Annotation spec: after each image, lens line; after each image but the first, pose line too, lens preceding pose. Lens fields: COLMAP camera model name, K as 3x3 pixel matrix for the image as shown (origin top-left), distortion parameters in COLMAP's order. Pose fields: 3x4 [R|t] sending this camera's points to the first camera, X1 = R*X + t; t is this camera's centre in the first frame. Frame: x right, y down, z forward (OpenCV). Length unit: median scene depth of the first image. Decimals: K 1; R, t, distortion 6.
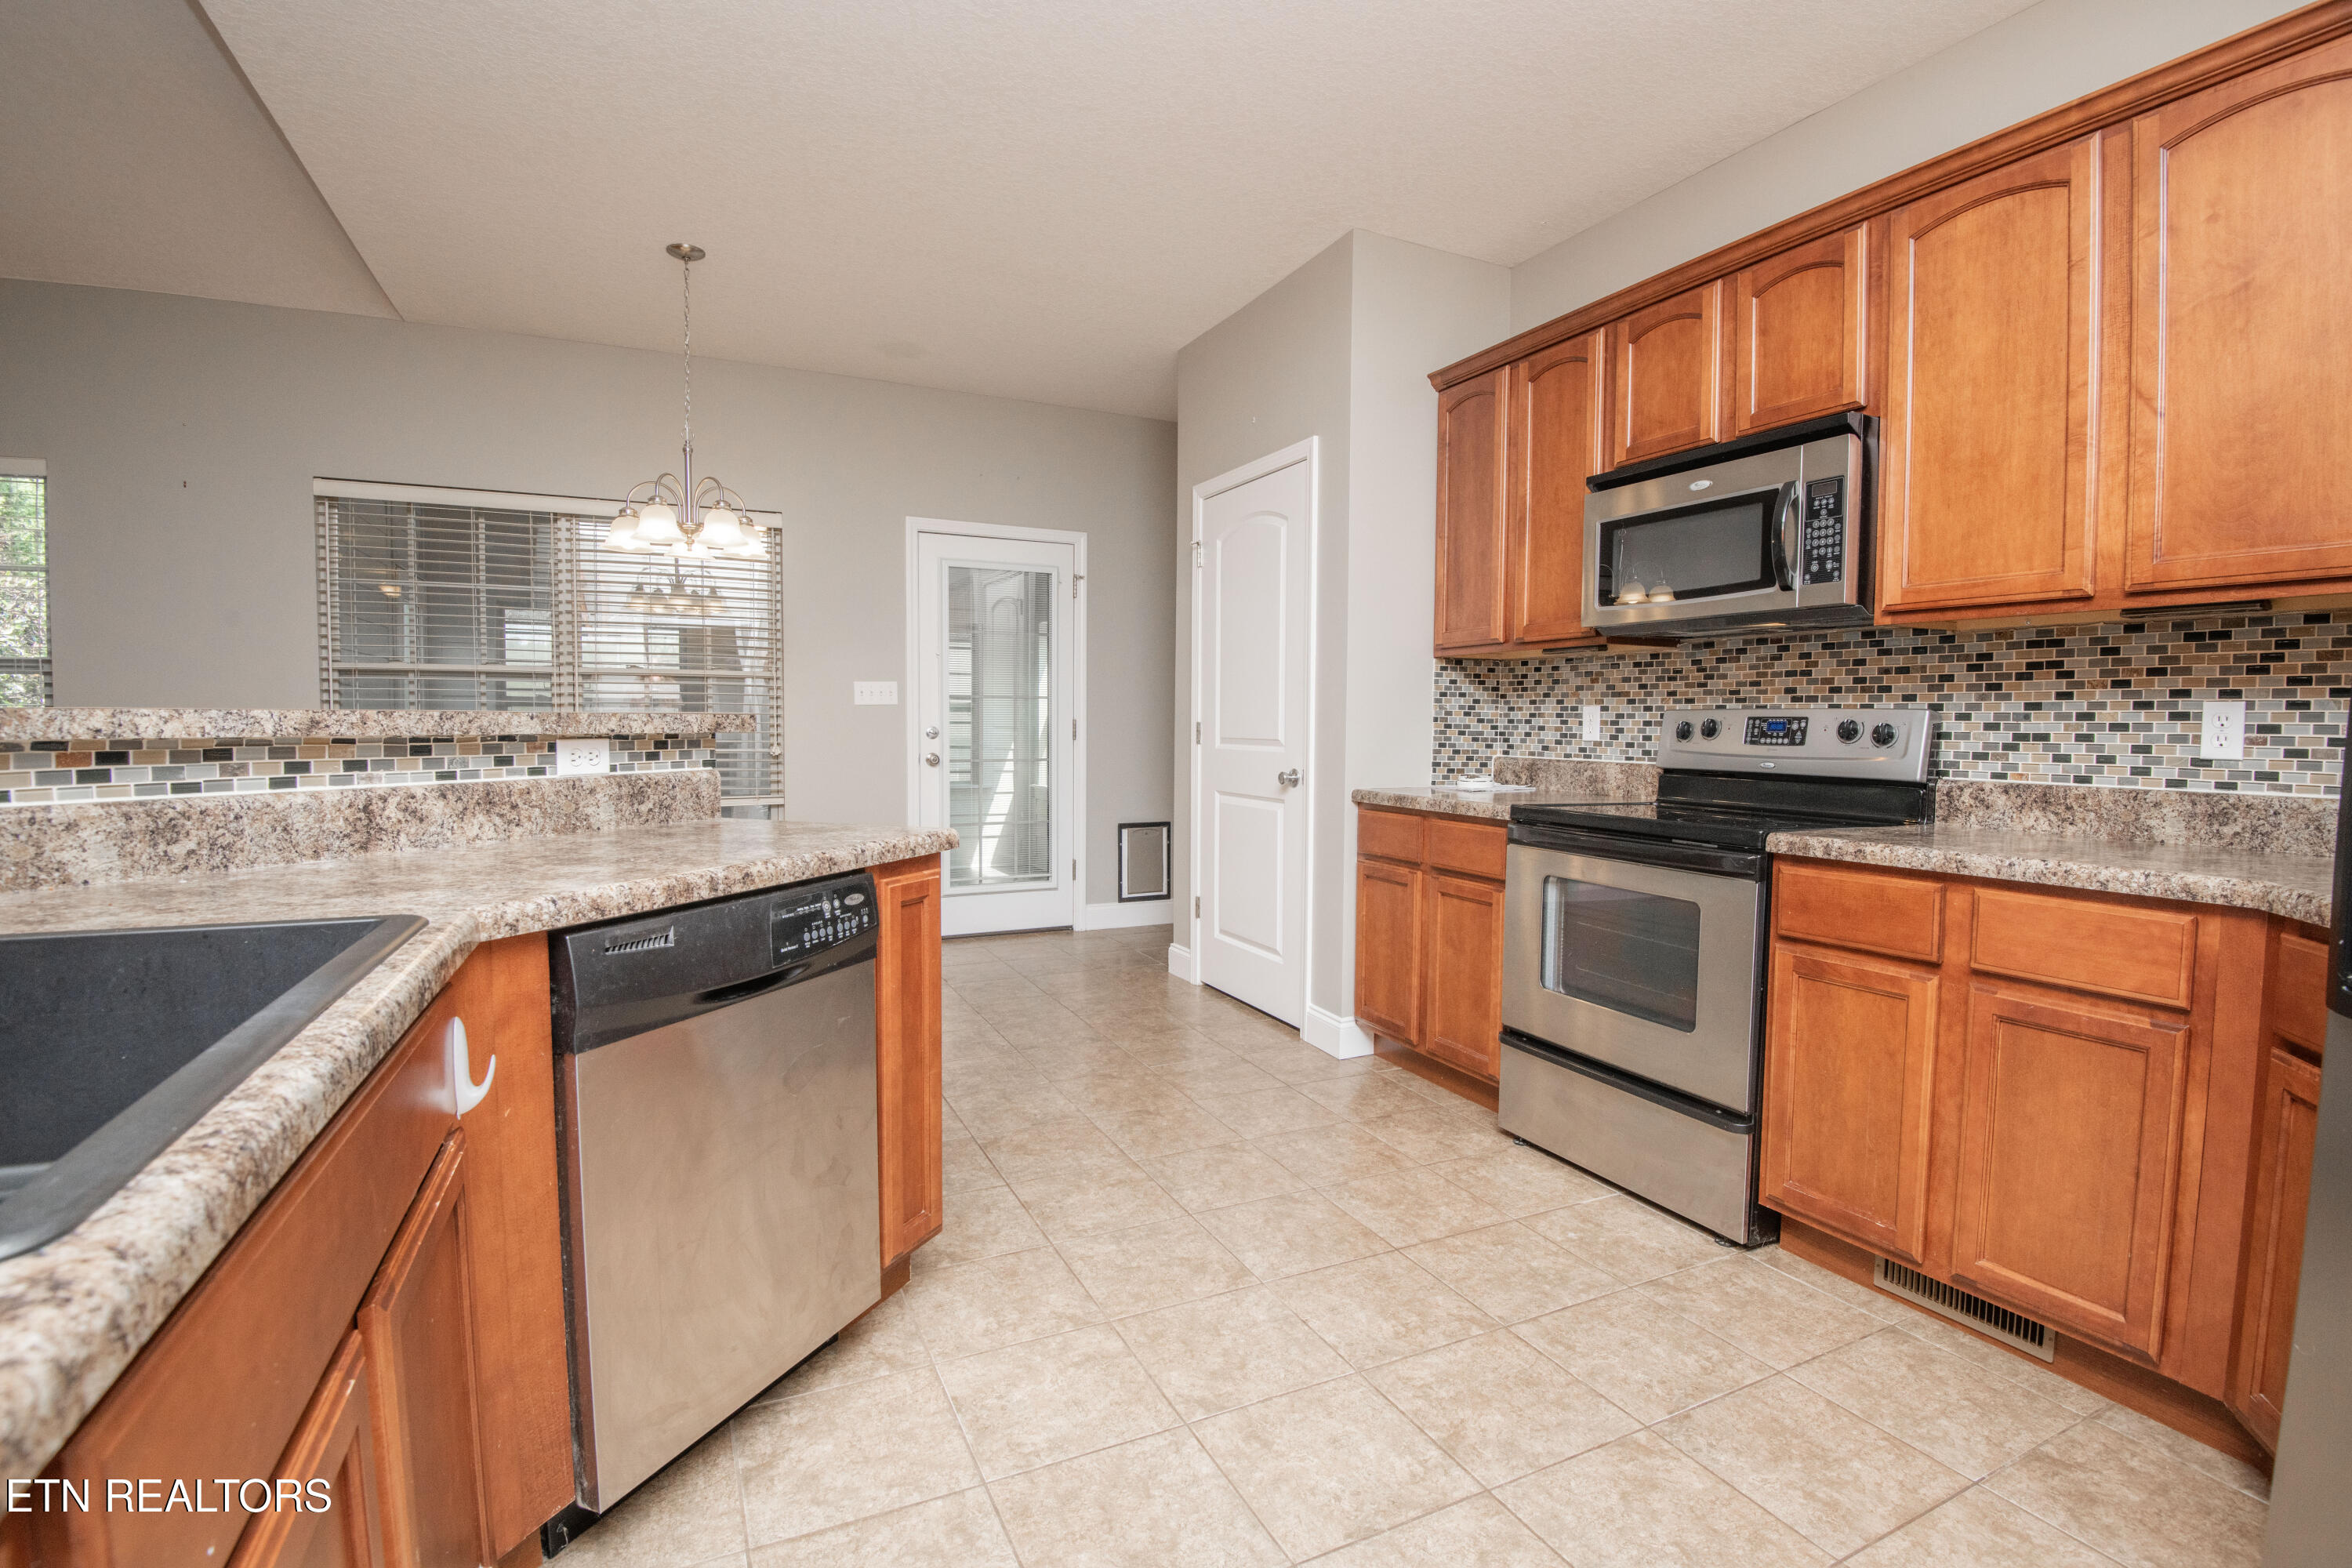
lens RADIAL K [[1084.6, 0, 1184.9], [0, 1084.6, 783.0], [0, 0, 1]] dist [-0.008821, -0.022836]
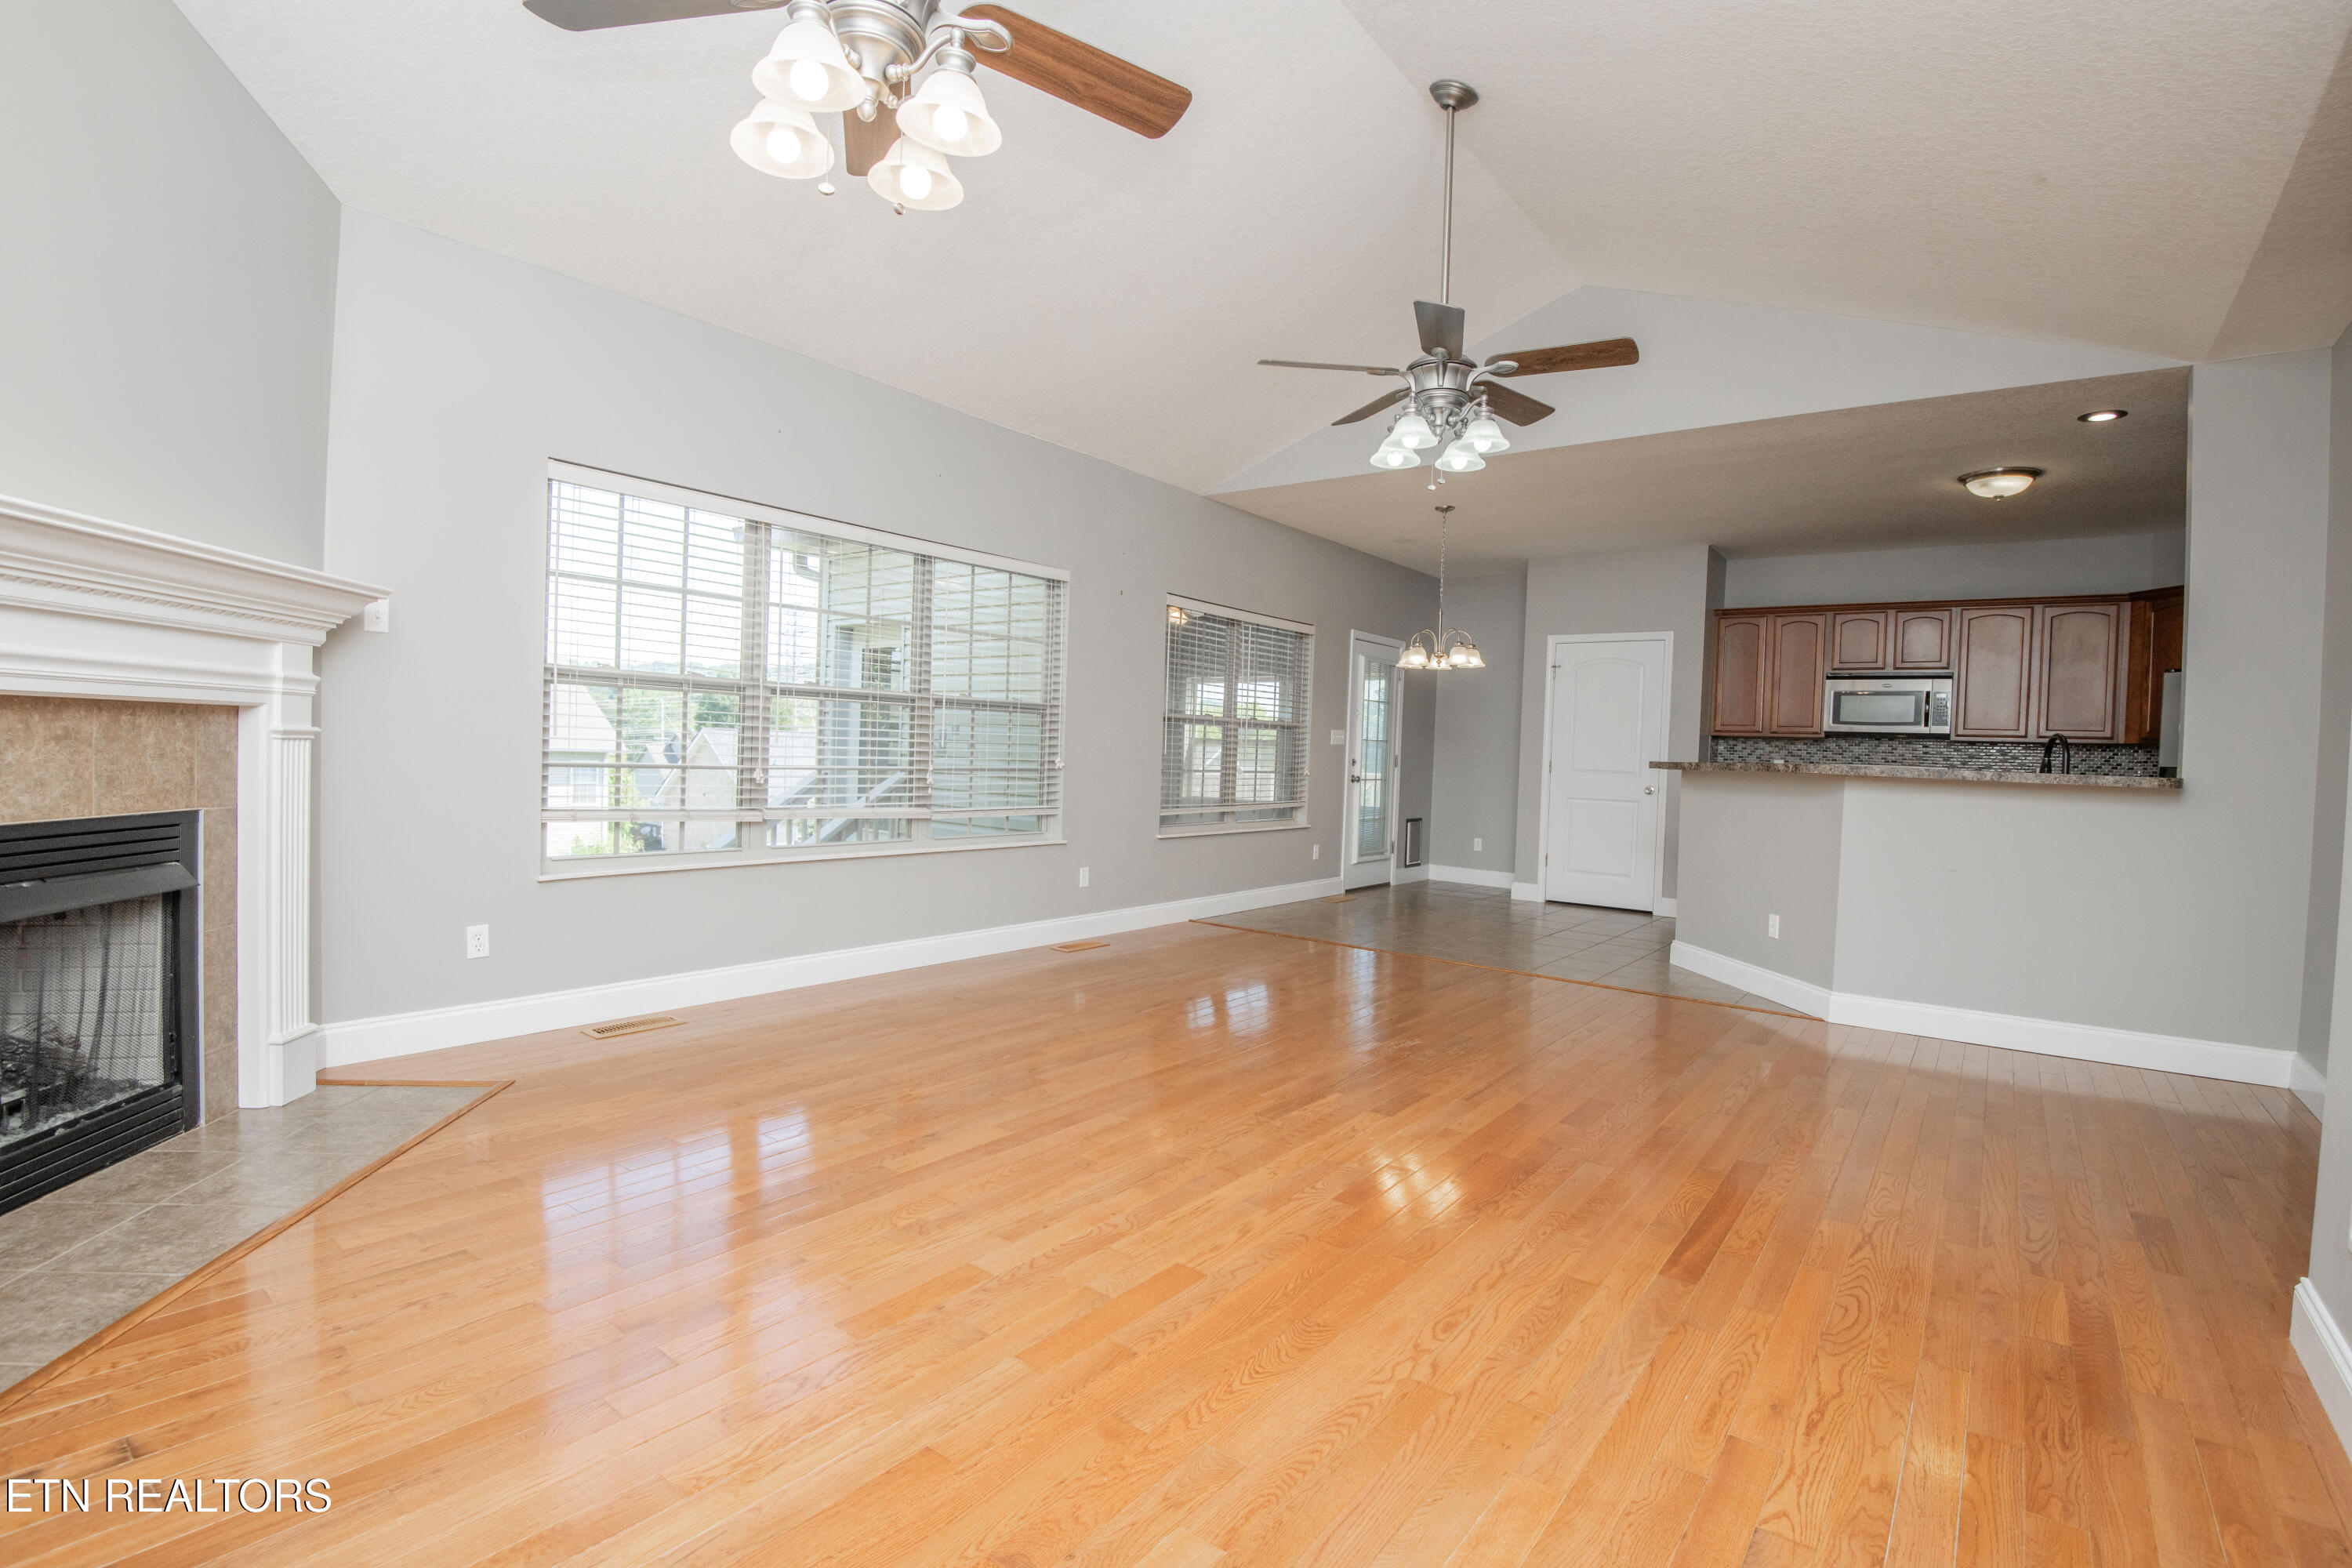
lens RADIAL K [[1084.6, 0, 1184.9], [0, 1084.6, 783.0], [0, 0, 1]] dist [-0.008821, -0.022836]
pose [[0.889314, 0.014105, 0.457079, -2.817285], [-0.003003, 0.999683, -0.025006, 0.064124], [-0.457287, 0.020865, 0.889075, -0.767831]]
